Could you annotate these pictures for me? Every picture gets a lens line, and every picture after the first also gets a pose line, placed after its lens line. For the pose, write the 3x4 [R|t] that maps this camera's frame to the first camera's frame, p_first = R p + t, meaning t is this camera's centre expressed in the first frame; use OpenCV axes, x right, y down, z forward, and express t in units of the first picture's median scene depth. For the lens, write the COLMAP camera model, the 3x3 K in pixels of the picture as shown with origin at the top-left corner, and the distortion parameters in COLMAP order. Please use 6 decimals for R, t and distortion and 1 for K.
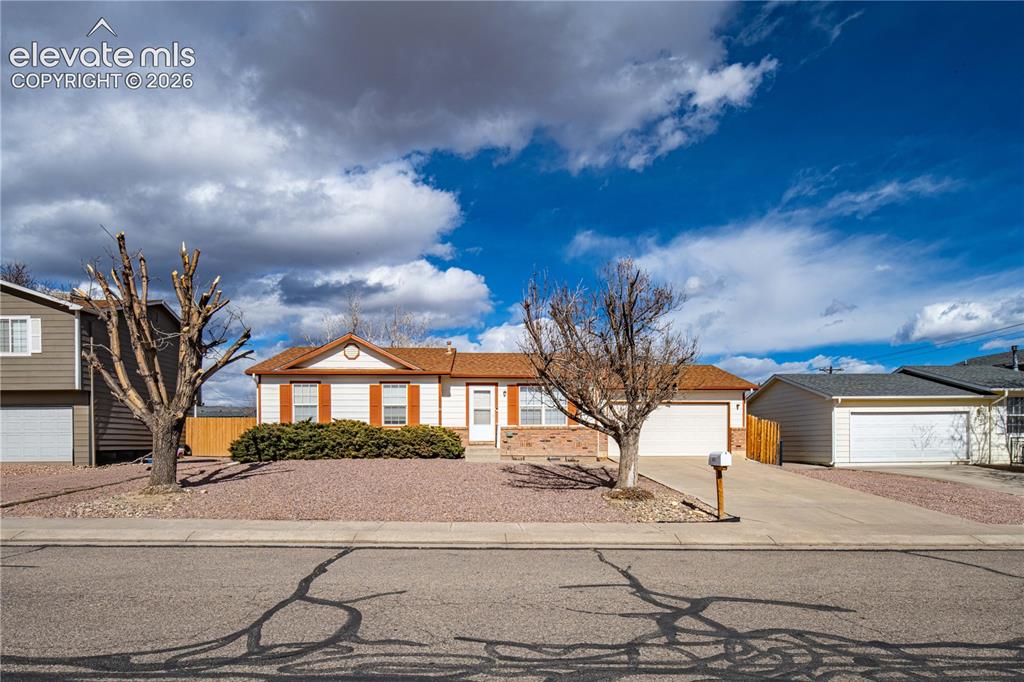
lens RADIAL K [[557.4, 0, 507.5], [0, 557.4, 449.3], [0, 0, 1]] dist [0.001140, -0.000944]
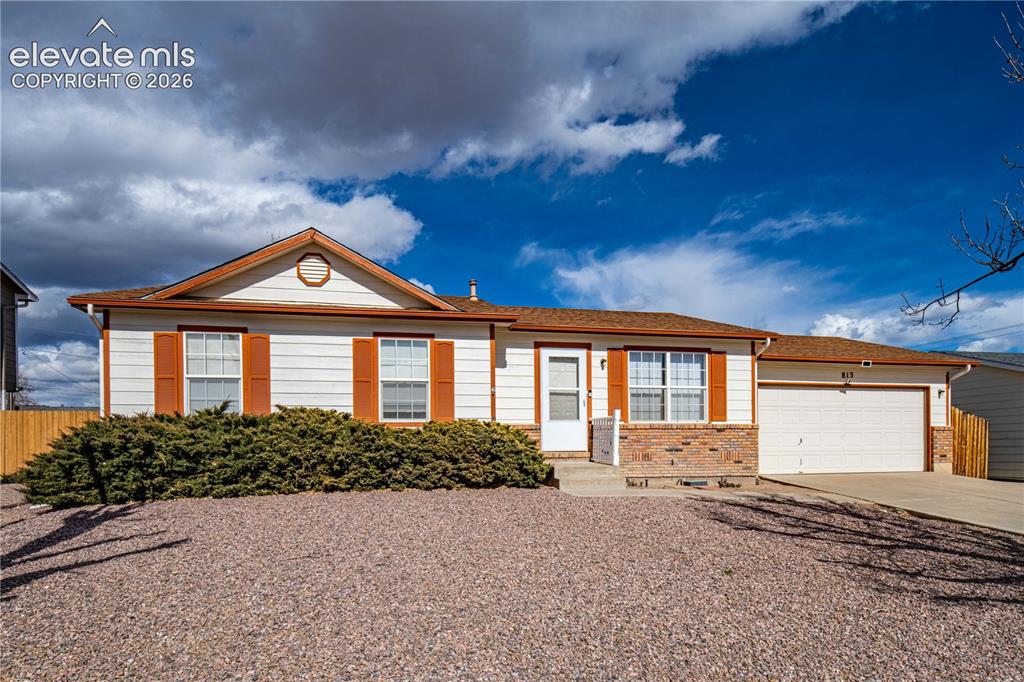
lens RADIAL K [[557.4, 0, 507.5], [0, 557.4, 449.3], [0, 0, 1]] dist [0.001140, -0.000944]
pose [[0.988535, -0.006421, 0.150854, -0.187079], [0.007862, 0.999929, -0.008961, -0.012527], [-0.150786, 0.010044, 0.988515, 0.494275]]
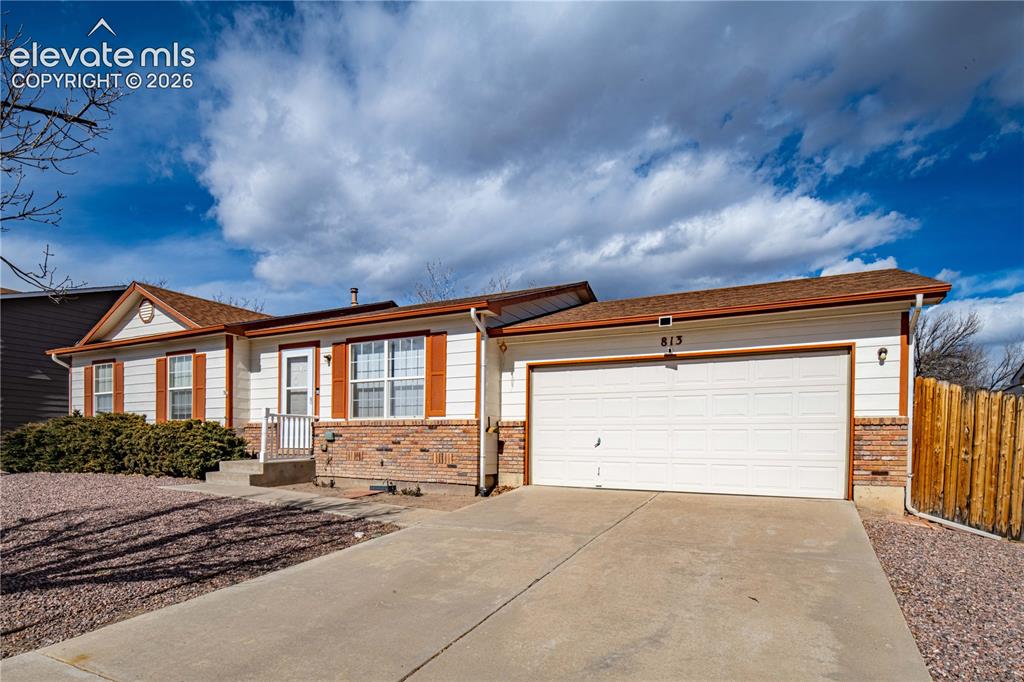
lens RADIAL K [[557.4, 0, 507.5], [0, 557.4, 449.3], [0, 0, 1]] dist [0.001140, -0.000944]
pose [[0.855761, 0.013851, -0.517186, 0.435377], [-0.018026, 0.999833, -0.003049, -0.016371], [0.517058, 0.011932, 0.855867, 0.657193]]
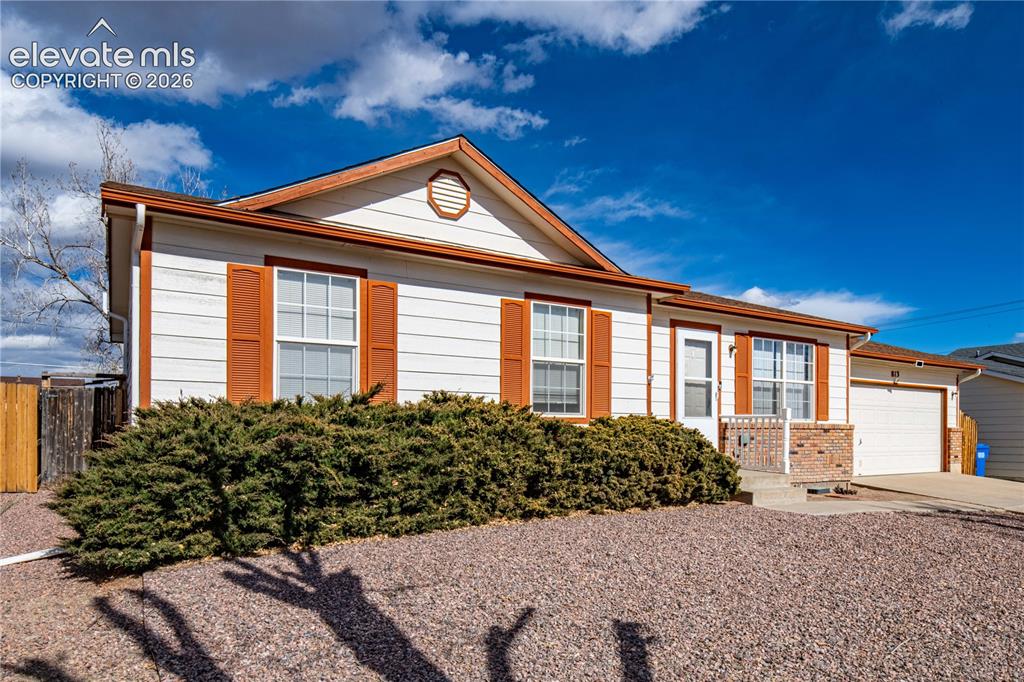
lens RADIAL K [[639.2, 0, 514.6], [0, 639.2, 429.3], [0, 0, 1]] dist [0.003524, 0.000384]
pose [[0.883383, 0.008580, 0.468573, -0.426345], [-0.001324, 0.999874, -0.015813, -0.027356], [-0.468650, 0.013349, 0.883283, 0.641675]]
